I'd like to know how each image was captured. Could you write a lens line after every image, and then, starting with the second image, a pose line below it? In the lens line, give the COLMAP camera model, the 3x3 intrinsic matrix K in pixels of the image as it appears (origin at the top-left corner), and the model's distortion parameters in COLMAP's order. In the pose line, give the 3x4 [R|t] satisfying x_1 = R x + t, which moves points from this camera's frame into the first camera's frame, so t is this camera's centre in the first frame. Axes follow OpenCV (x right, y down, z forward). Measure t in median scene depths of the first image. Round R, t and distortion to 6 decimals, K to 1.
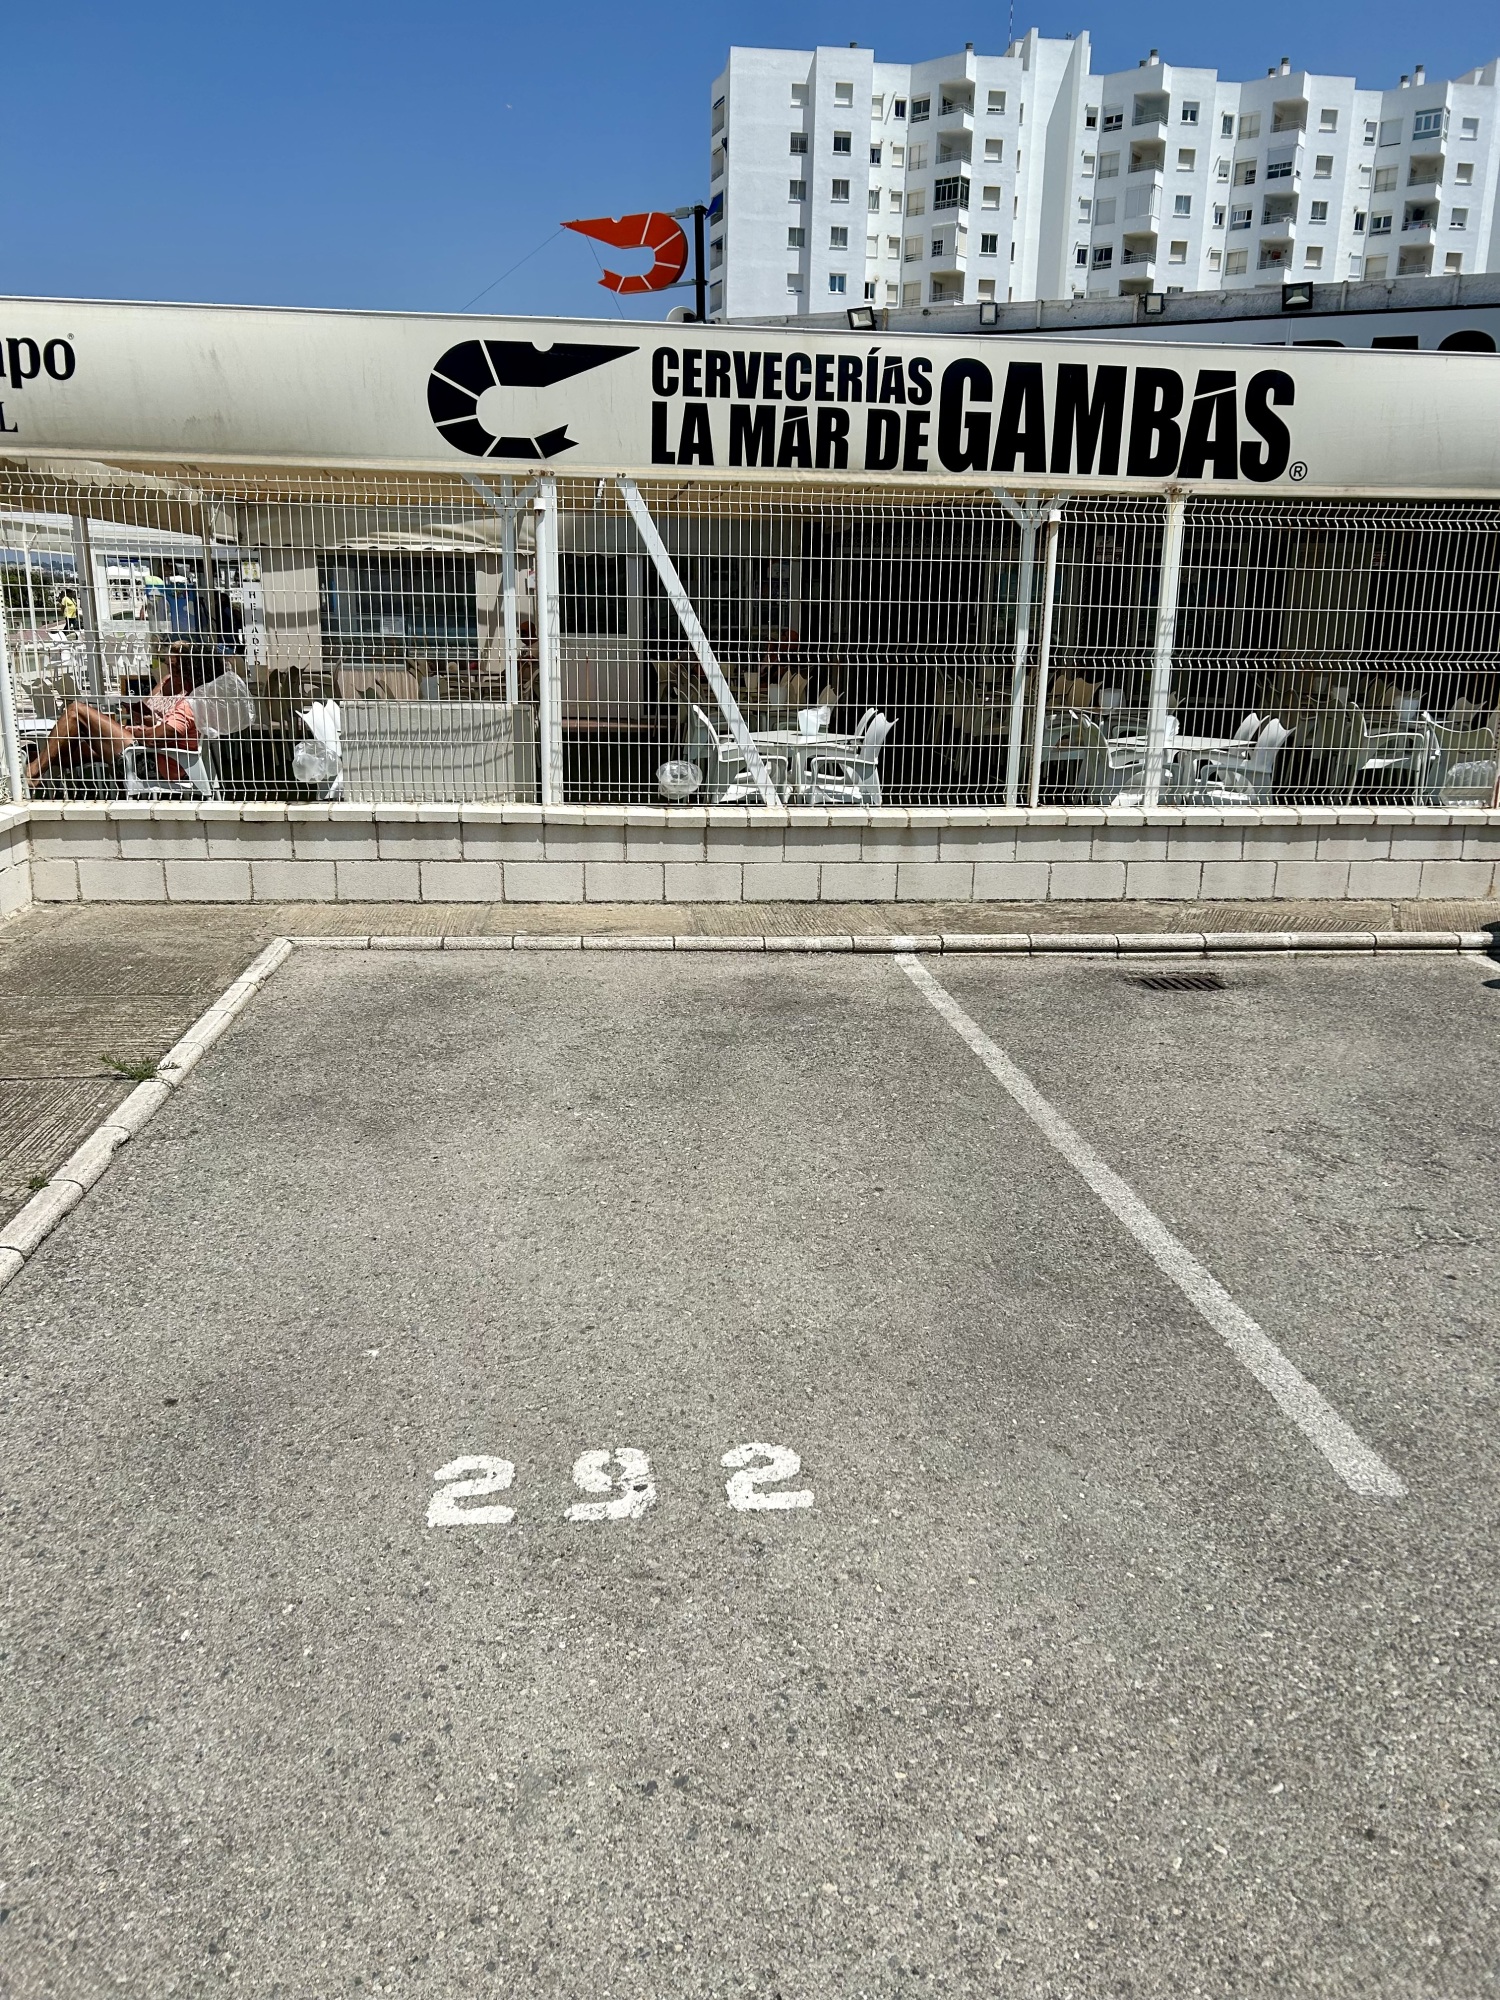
lens RADIAL K [[1499.0, 0, 750.8], [0, 1499.0, 1009.5], [0, 0, 1]] dist [0.054180, -0.060076]
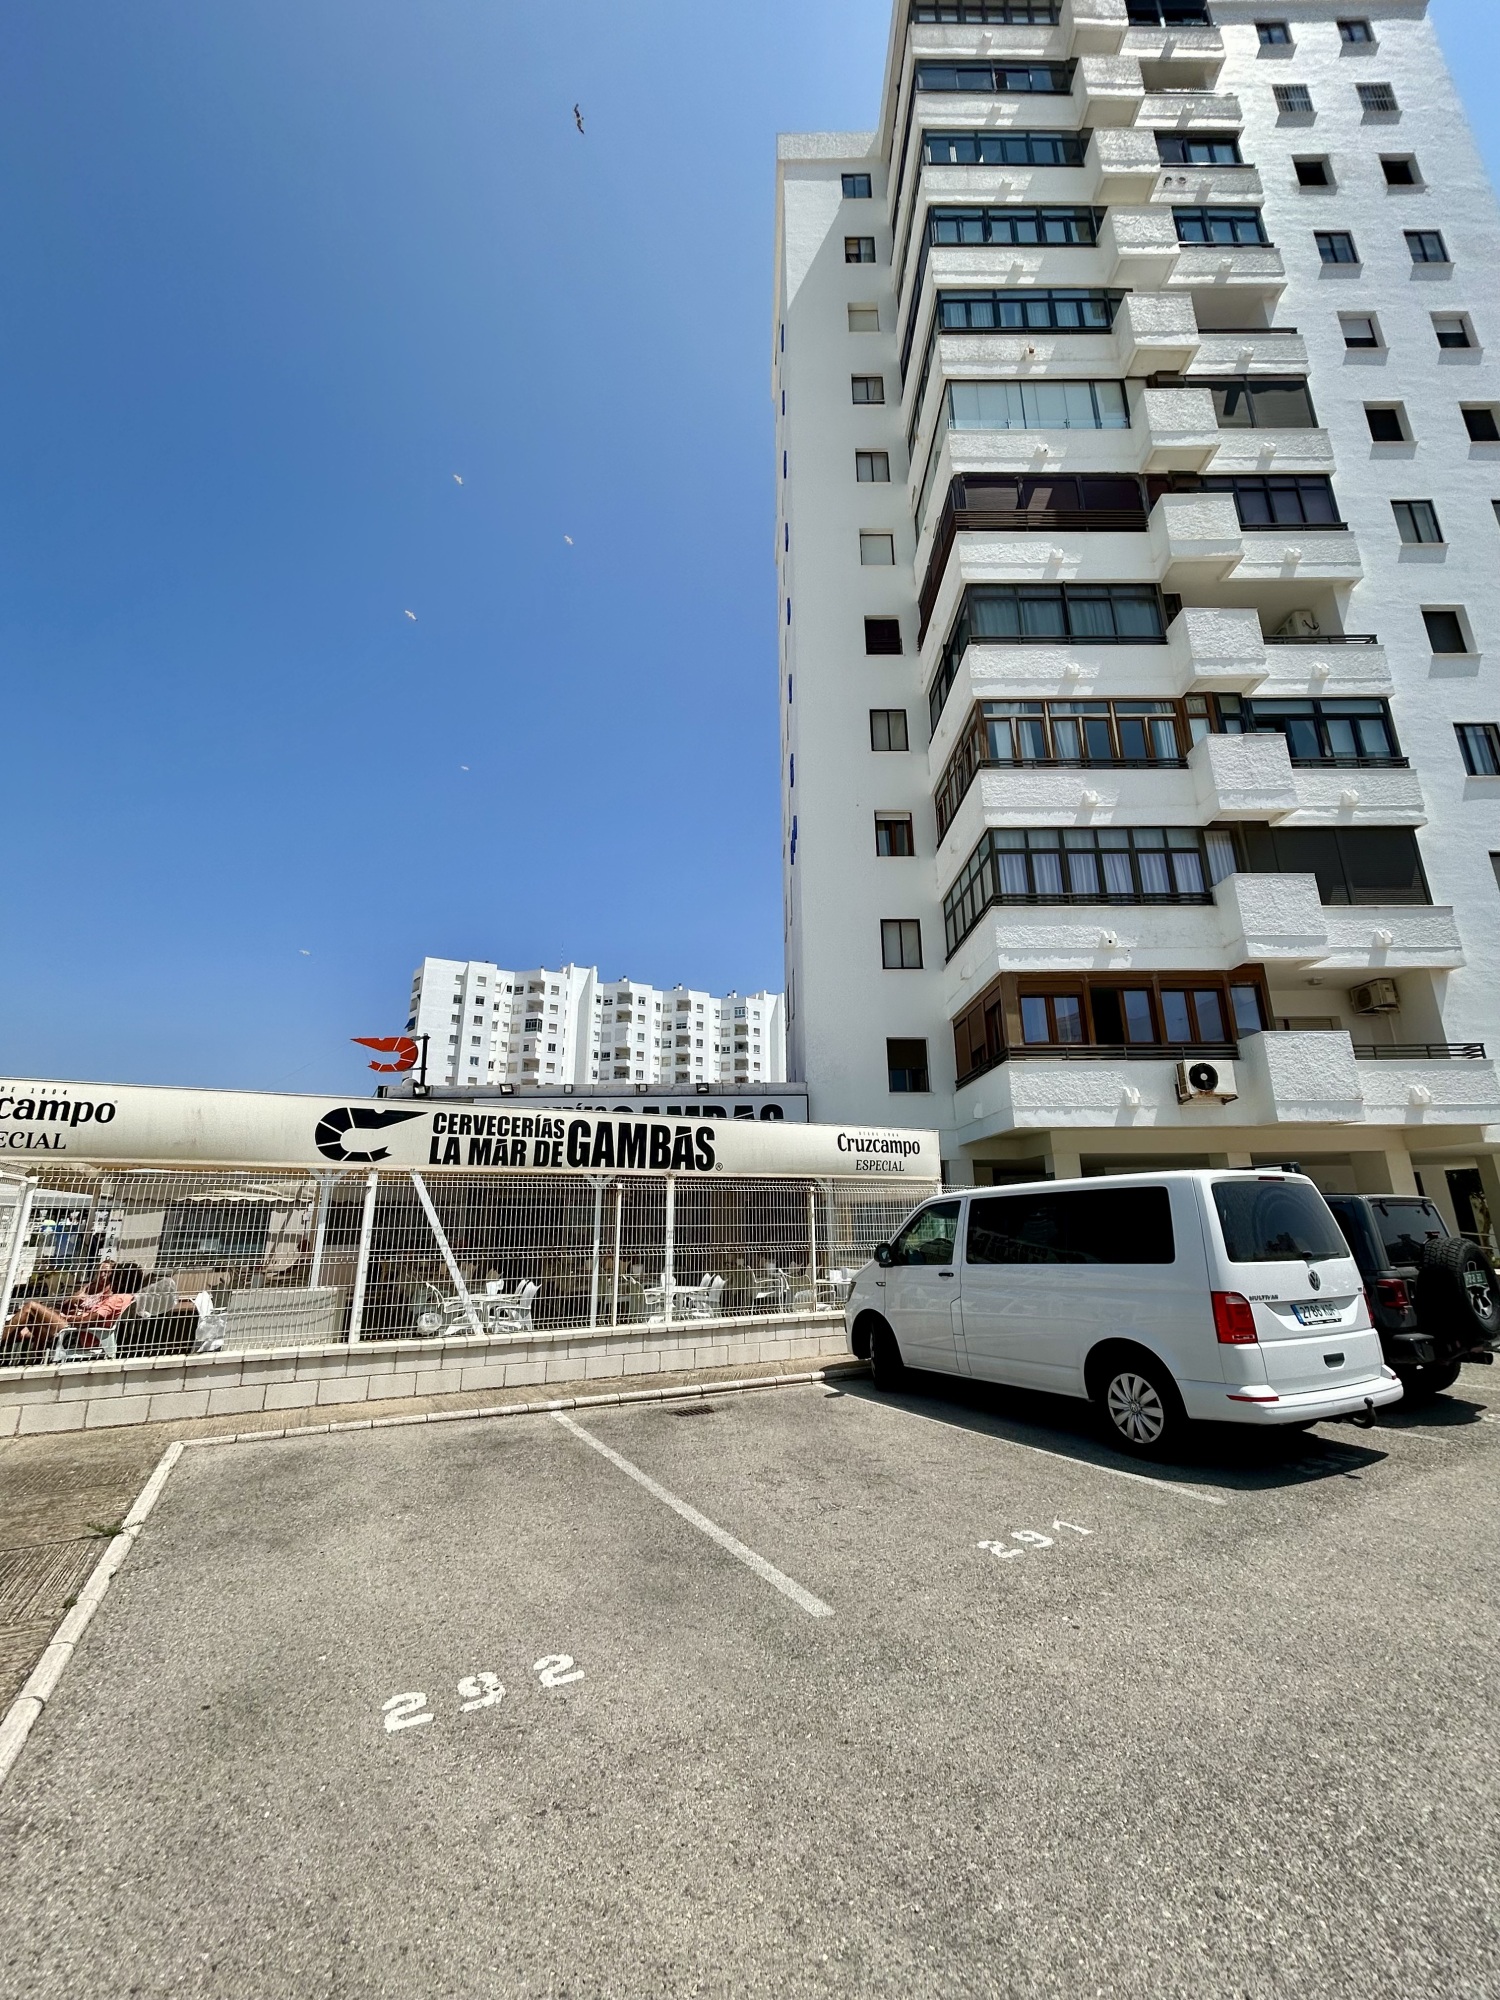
lens RADIAL K [[801.6, 0, 754.6], [0, 801.6, 993.8], [0, 0, 1]] dist [-0.003567, 0.002431]
pose [[0.923228, 0.081012, 0.375616, -0.087361], [0.122092, 0.865020, -0.486657, 0.030004], [-0.364340, 0.495155, 0.788719, -0.158241]]
